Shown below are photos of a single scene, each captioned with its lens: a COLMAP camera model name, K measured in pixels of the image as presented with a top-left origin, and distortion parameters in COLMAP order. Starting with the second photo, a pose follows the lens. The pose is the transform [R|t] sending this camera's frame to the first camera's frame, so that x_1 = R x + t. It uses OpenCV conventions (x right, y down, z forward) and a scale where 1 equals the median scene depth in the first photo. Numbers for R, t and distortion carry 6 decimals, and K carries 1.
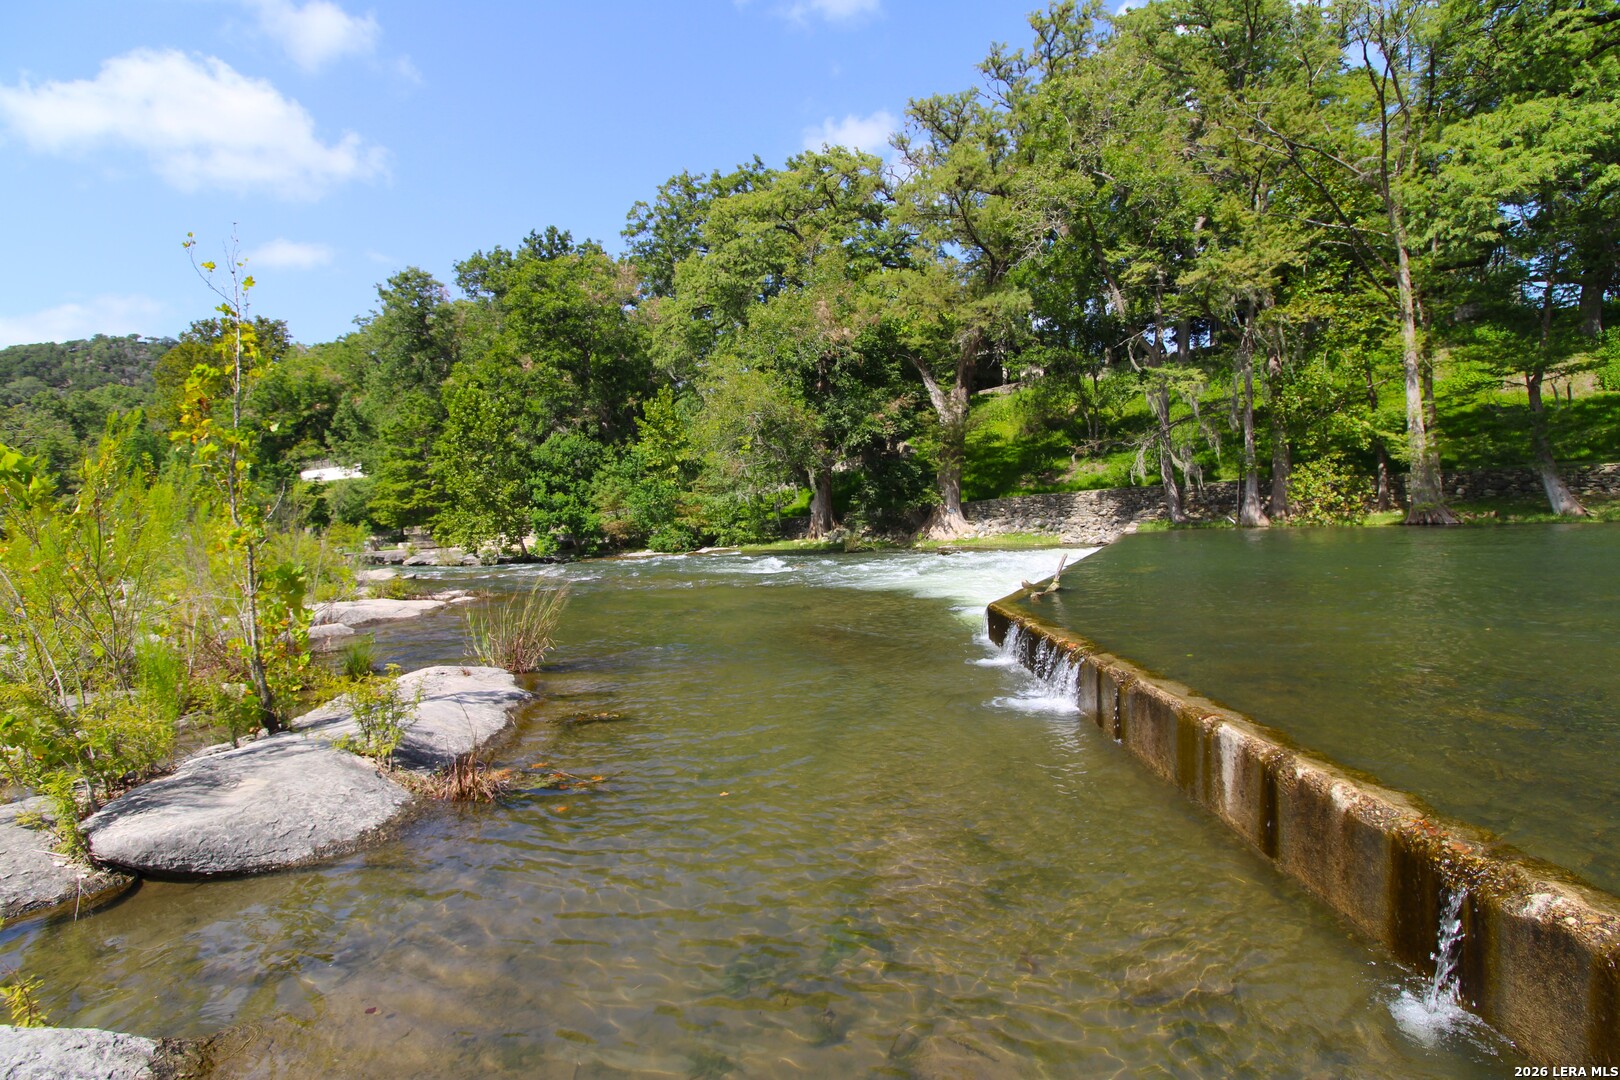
lens RADIAL K [[770.5, 0, 810.1], [0, 770.5, 540.2], [0, 0, 1]] dist [-0.006213, -0.002938]
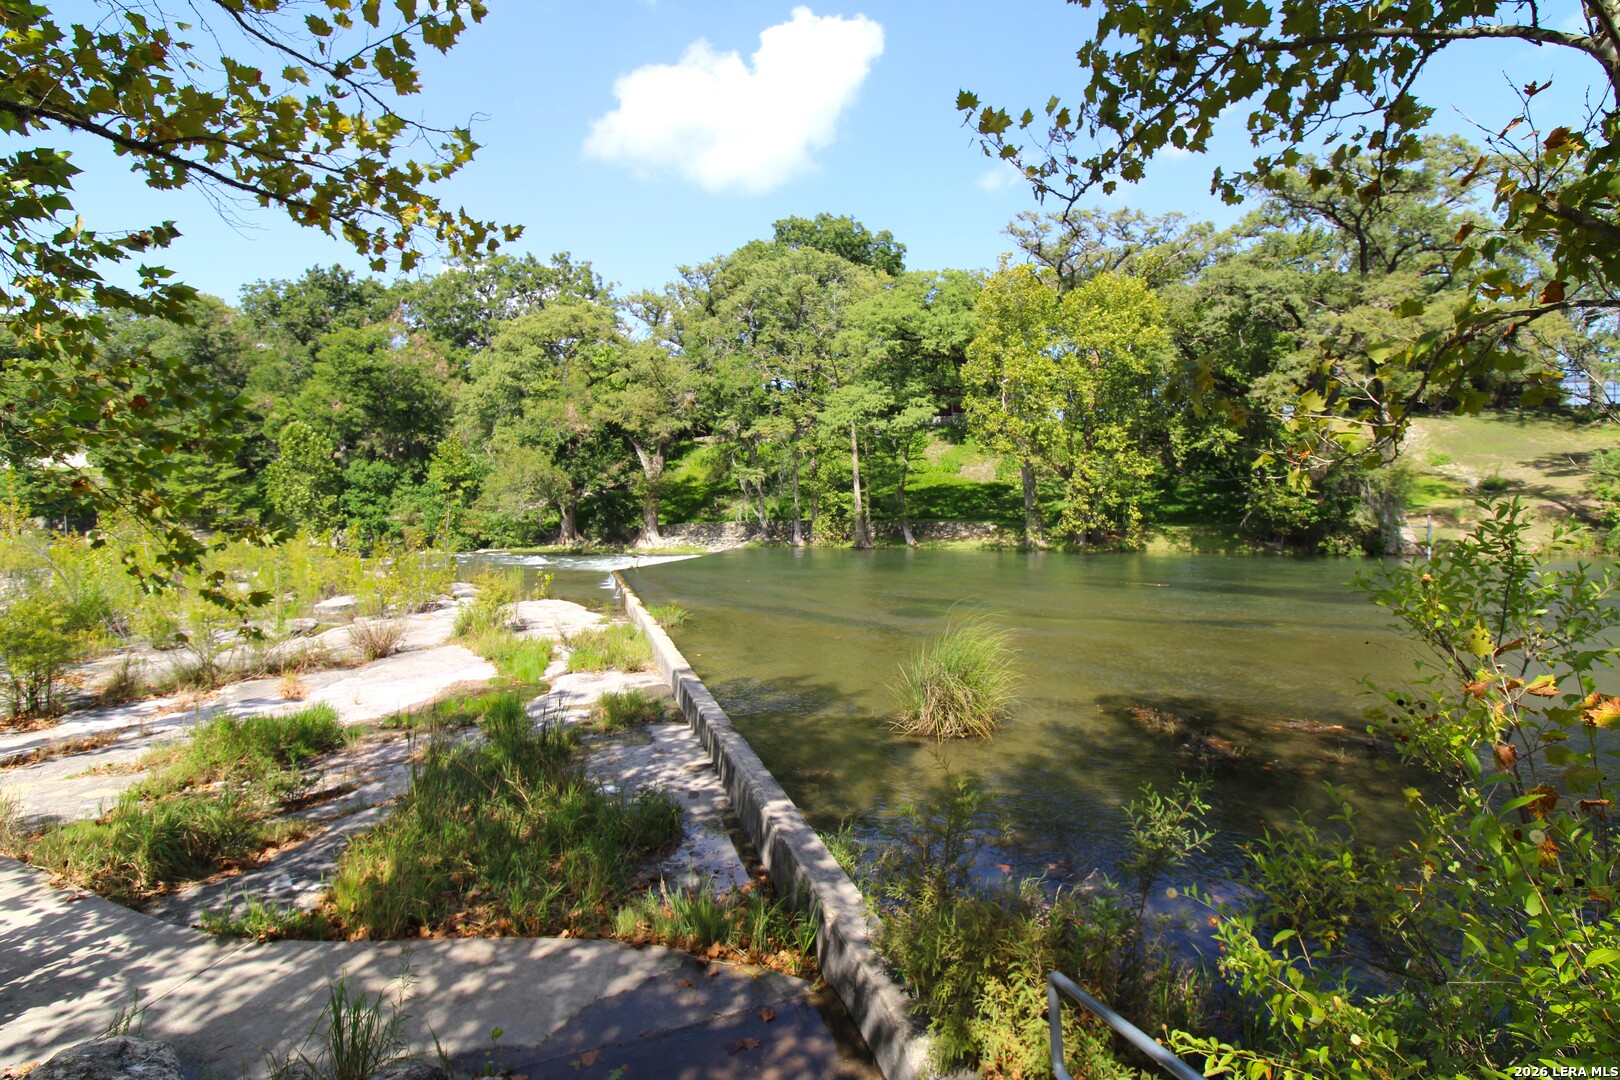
lens RADIAL K [[791.5, 0, 817.8], [0, 791.5, 539.3], [0, 0, 1]] dist [-0.001113, 0.000414]
pose [[0.949659, 0.030727, 0.311774, -0.004098], [-0.028489, 0.999525, -0.011731, -0.009693], [-0.311987, 0.002258, 0.950084, -0.659085]]
